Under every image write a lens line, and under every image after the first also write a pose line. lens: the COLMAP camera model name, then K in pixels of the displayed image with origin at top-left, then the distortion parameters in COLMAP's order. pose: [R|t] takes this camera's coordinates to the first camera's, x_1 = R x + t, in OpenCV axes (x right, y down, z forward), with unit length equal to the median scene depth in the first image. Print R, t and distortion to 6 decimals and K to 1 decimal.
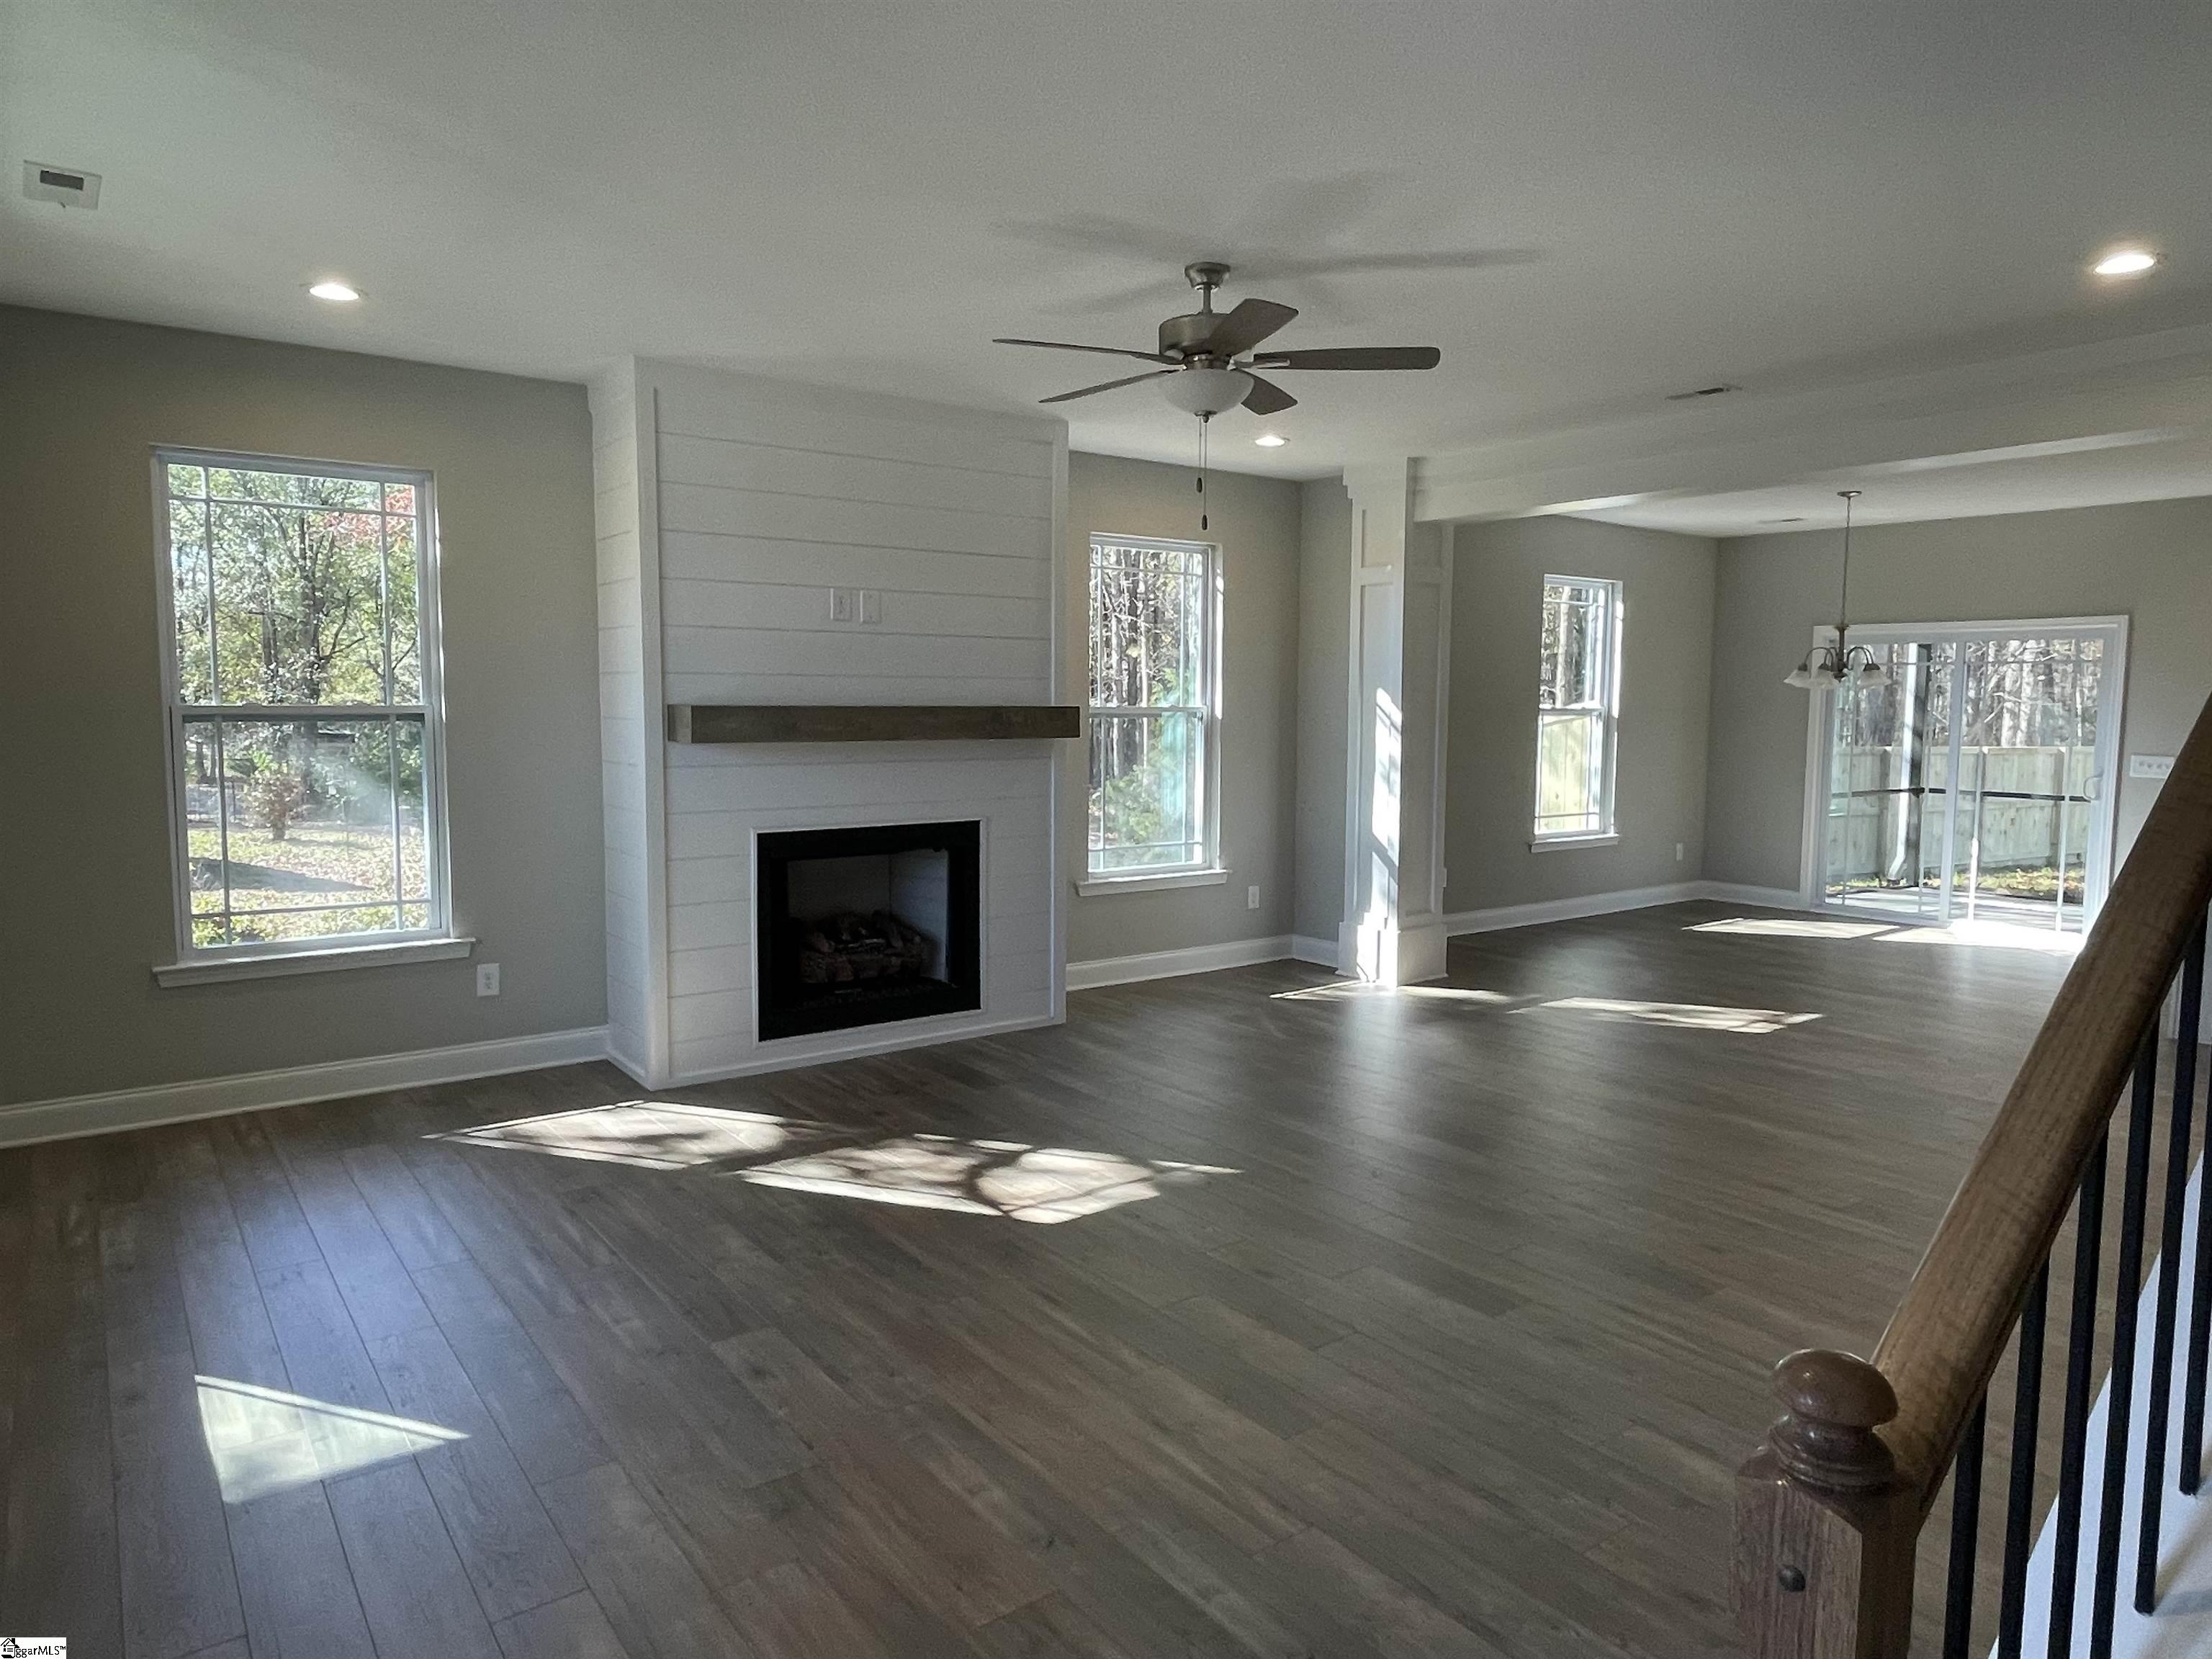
lens RADIAL K [[1388.7, 0, 1112.7], [0, 1388.7, 833.0], [0, 0, 1]] dist [0.003891, -0.004195]
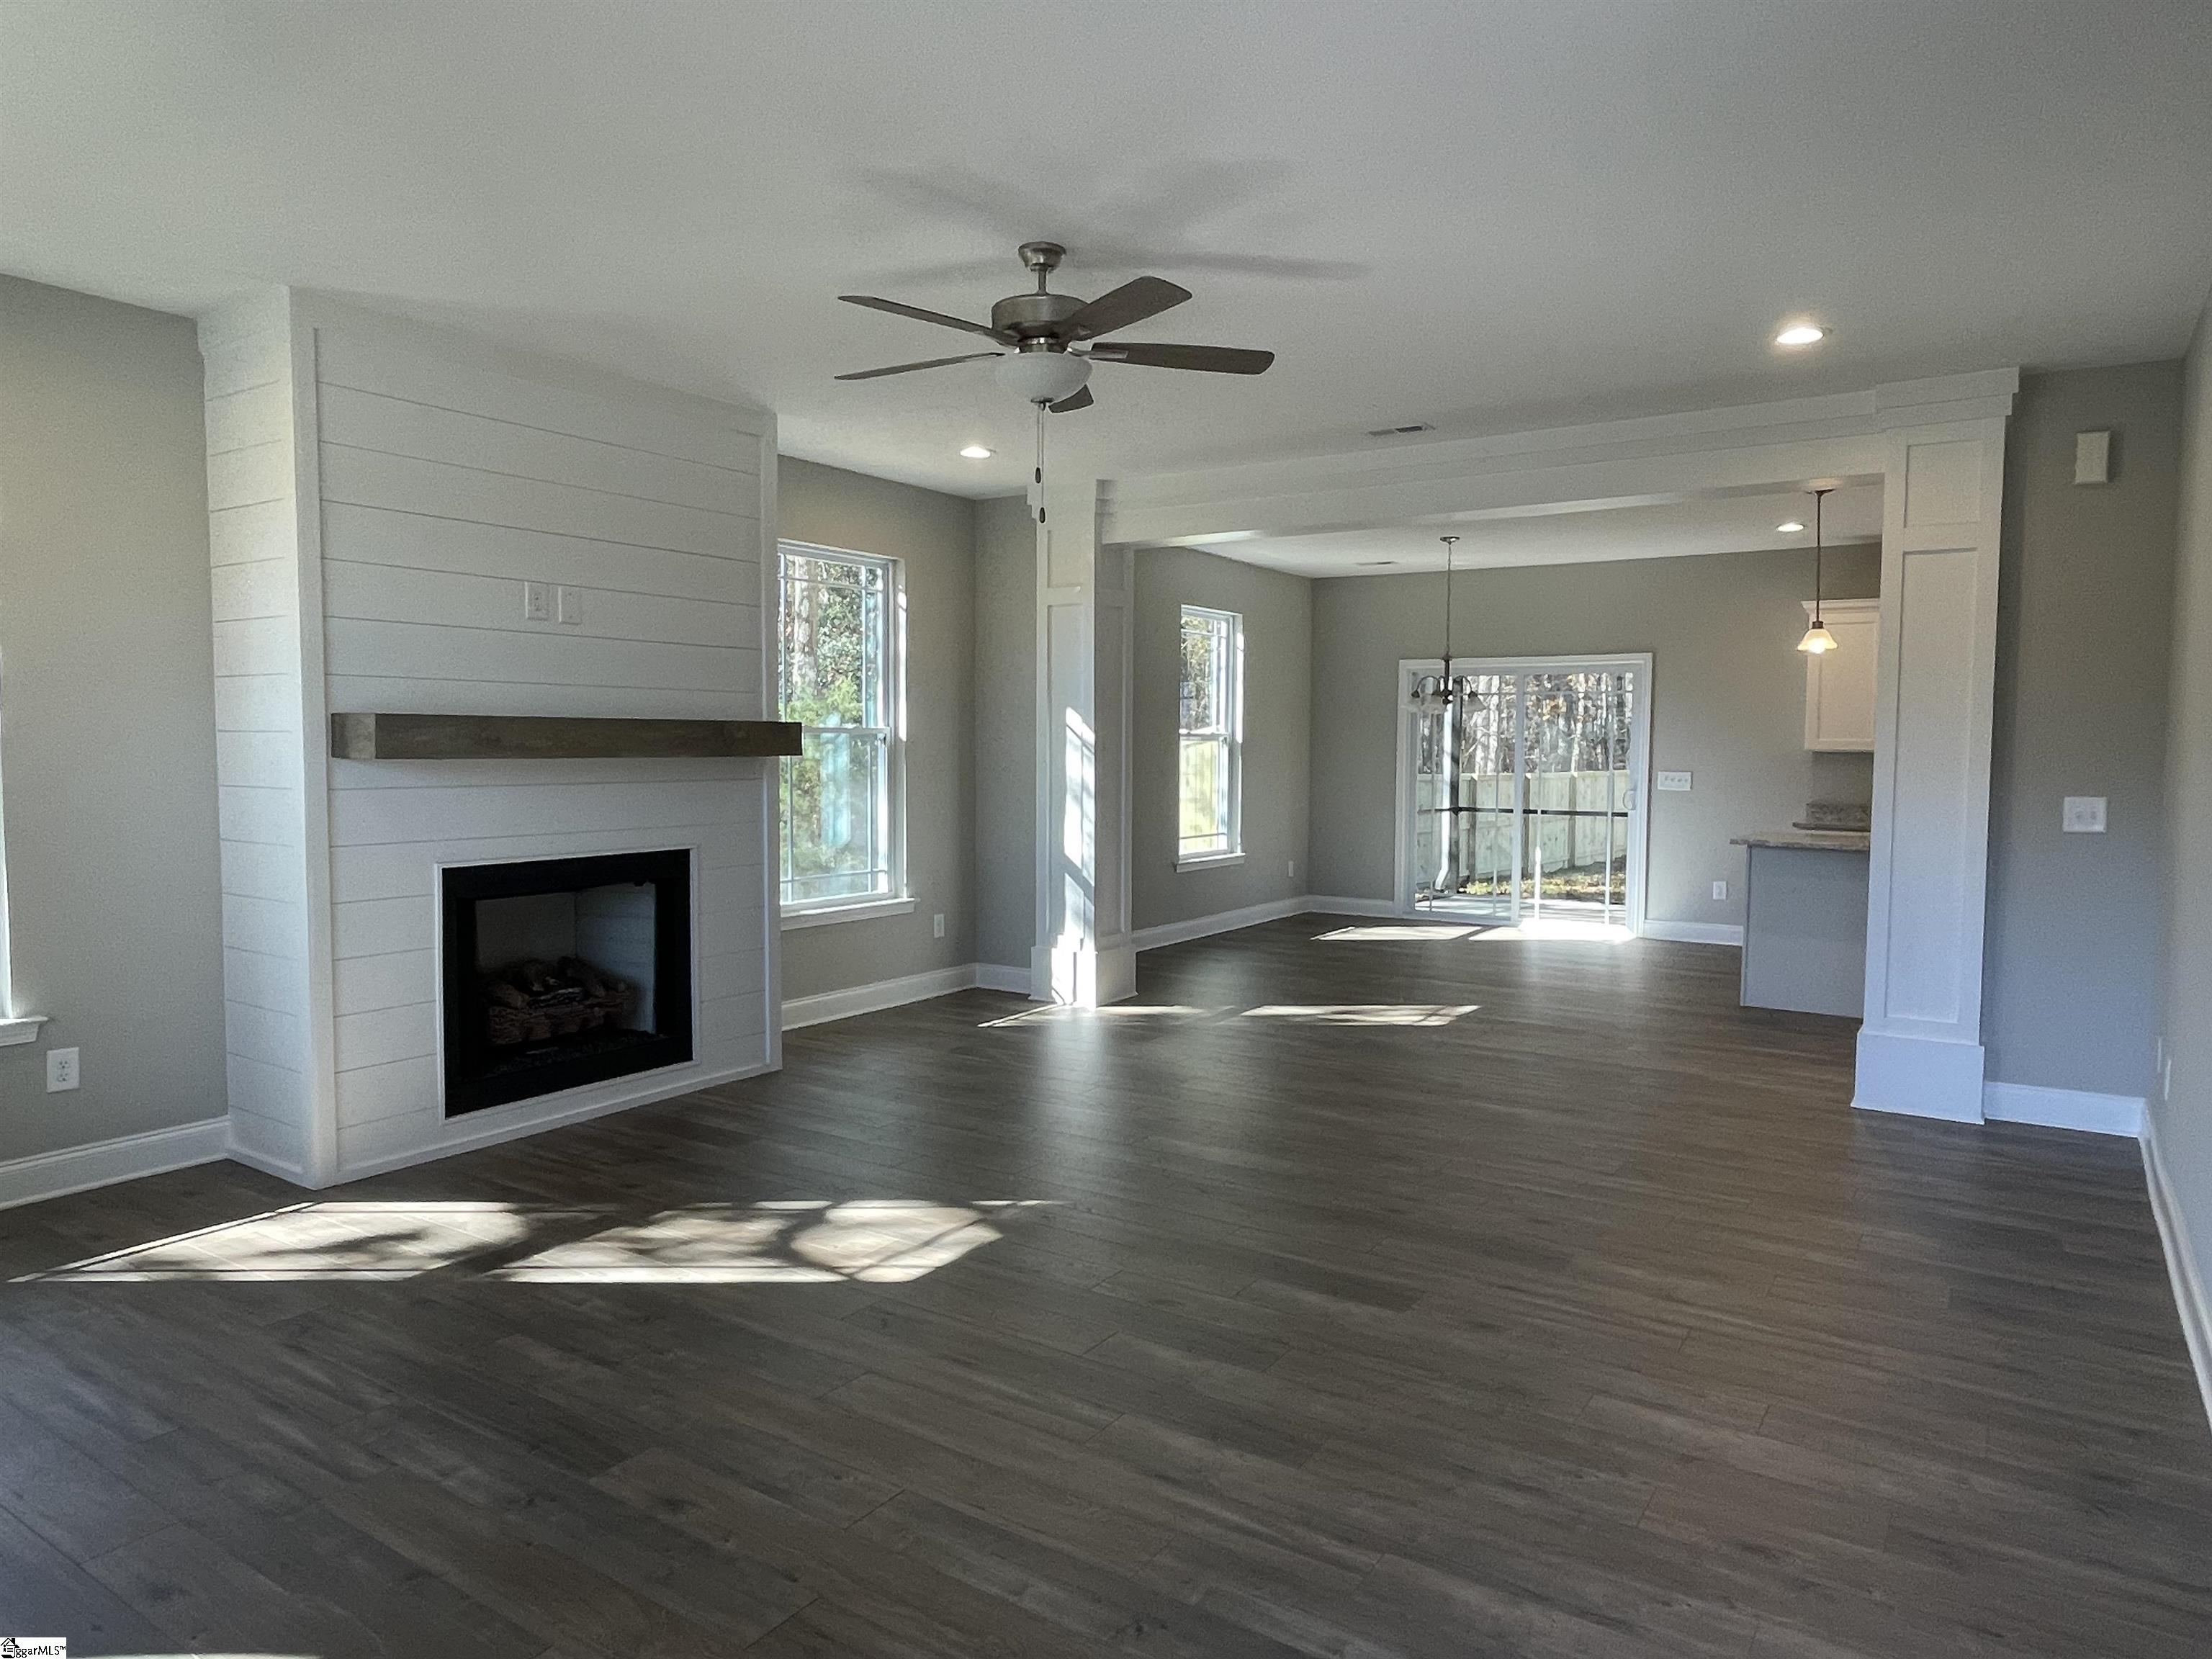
lens RADIAL K [[1388.7, 0, 1112.7], [0, 1388.7, 833.0], [0, 0, 1]] dist [0.003891, -0.004195]
pose [[0.942375, -0.024443, 0.333665, -0.150082], [0.033978, 0.999163, -0.022770, 0.011412], [-0.332829, 0.032795, 0.942417, 0.070075]]
